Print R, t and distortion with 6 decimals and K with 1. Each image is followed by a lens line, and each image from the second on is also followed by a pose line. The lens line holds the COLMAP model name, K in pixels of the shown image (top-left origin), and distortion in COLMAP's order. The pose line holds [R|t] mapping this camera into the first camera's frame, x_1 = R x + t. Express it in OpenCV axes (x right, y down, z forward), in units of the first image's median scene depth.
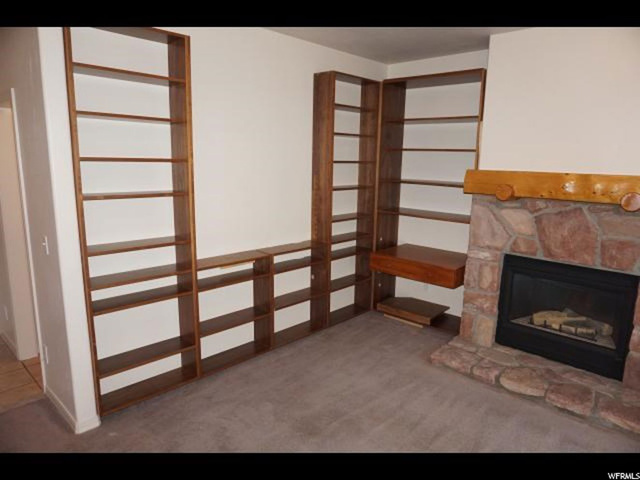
lens RADIAL K [[432.8, 0, 320.0], [0, 432.8, 240.0], [0, 0, 1]] dist [-0.041120, 0.040259]
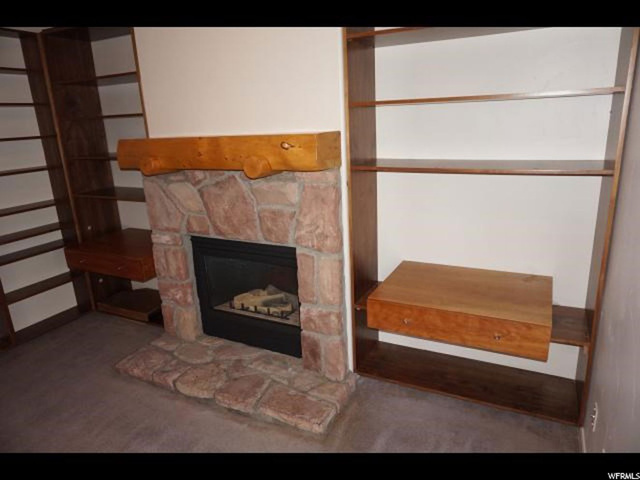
lens RADIAL K [[432.8, 0, 320.0], [0, 432.8, 240.0], [0, 0, 1]] dist [-0.041120, 0.040259]
pose [[0.961883, -0.137234, 0.236531, 0.501066], [0.116233, 0.988112, 0.100623, -0.013910], [-0.247528, -0.069295, 0.966400, 0.108122]]
